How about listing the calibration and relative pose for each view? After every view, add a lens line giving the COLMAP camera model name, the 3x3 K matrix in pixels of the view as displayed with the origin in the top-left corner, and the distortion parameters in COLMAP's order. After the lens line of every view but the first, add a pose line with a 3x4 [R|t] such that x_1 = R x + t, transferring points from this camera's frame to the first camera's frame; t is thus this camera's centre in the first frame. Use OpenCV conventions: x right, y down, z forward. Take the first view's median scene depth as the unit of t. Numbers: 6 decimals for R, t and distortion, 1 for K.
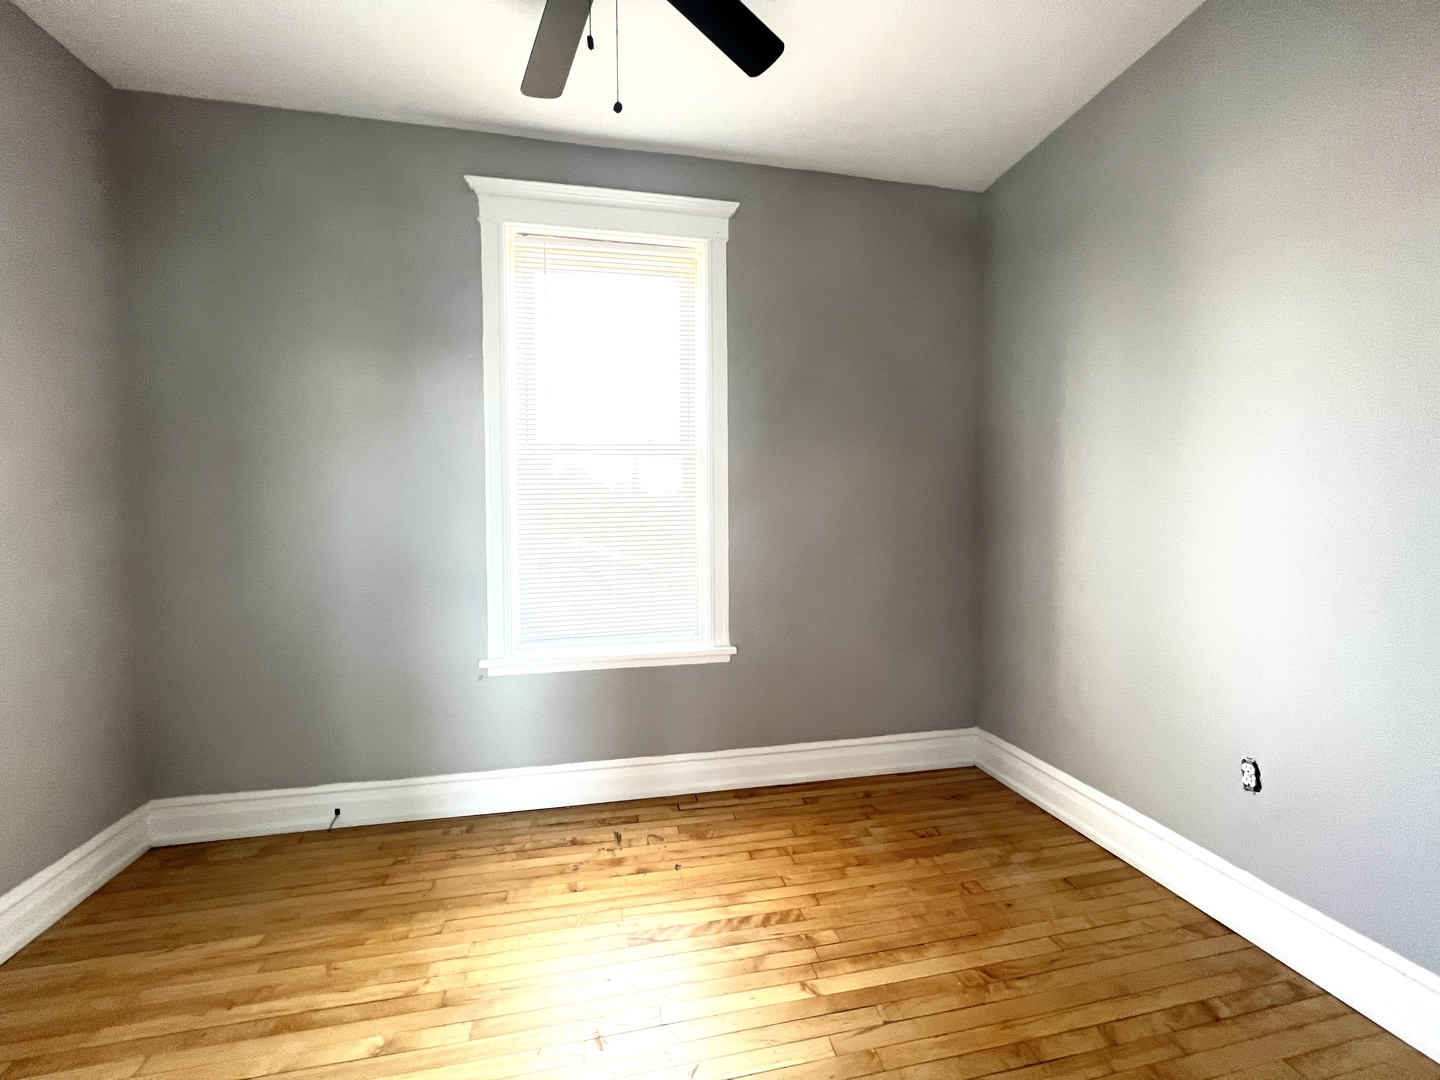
lens RADIAL K [[584.2, 0, 717.9], [0, 584.2, 518.3], [0, 0, 1]] dist [0.000237, -0.000045]
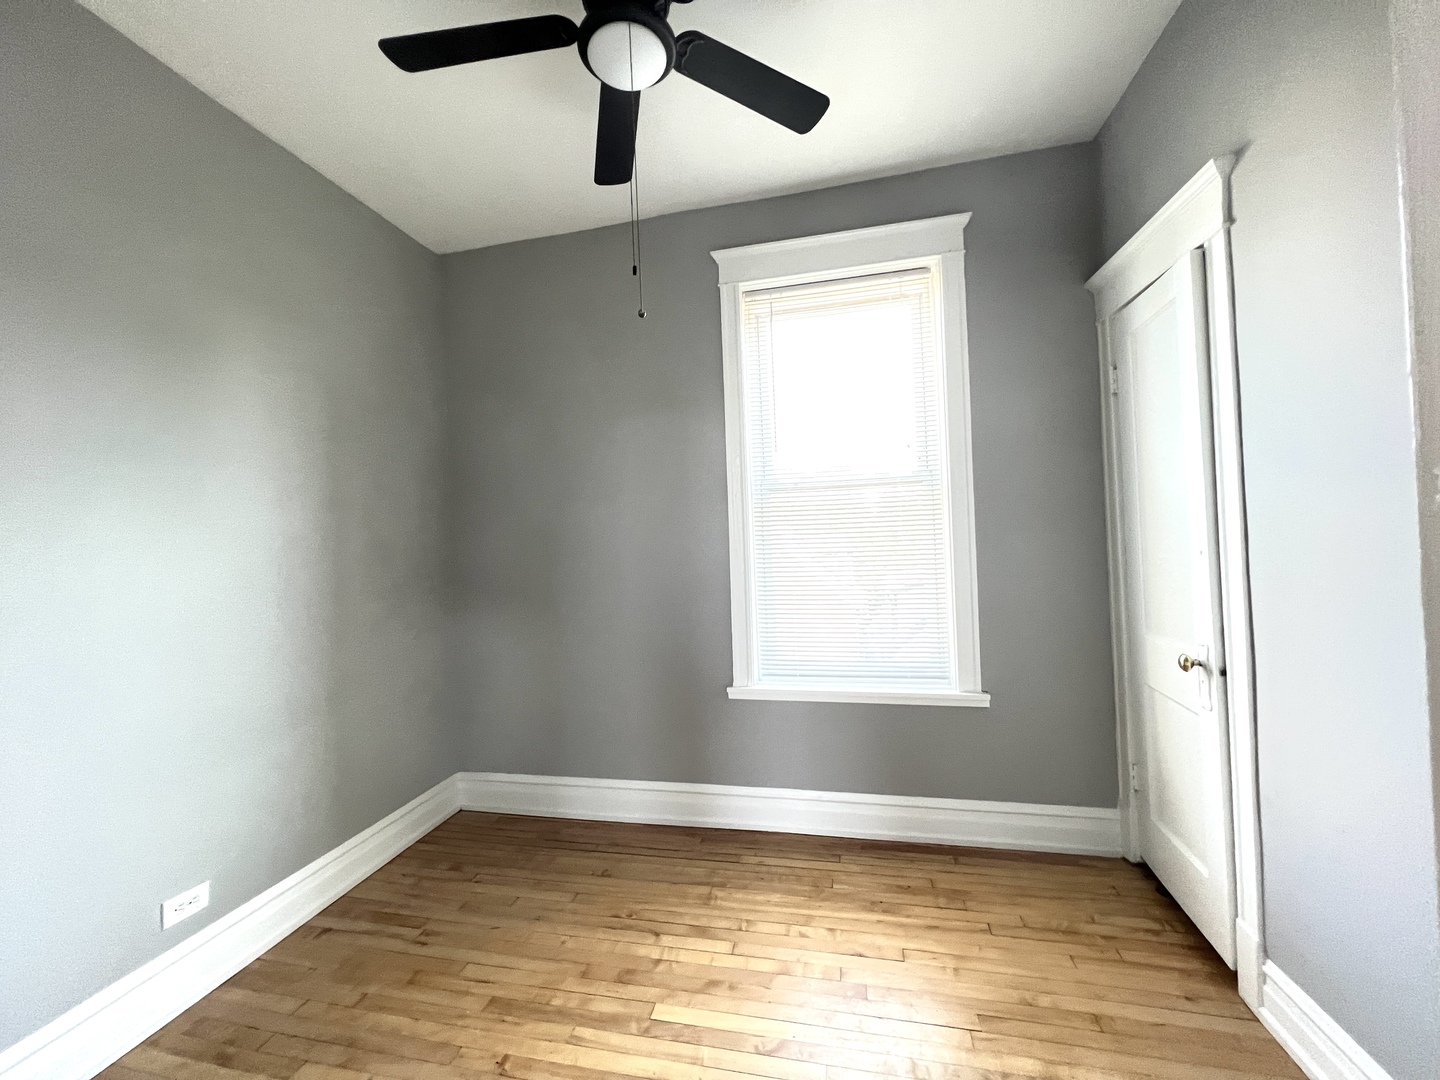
lens RADIAL K [[578.1, 0, 716.4], [0, 578.1, 537.4], [0, 0, 1]] dist [-0.002306, 0.000163]
pose [[0.911323, -0.035635, -0.410147, 0.121207], [0.024297, 0.999166, -0.032825, 0.001721], [0.410974, 0.019949, 0.911429, 0.028322]]
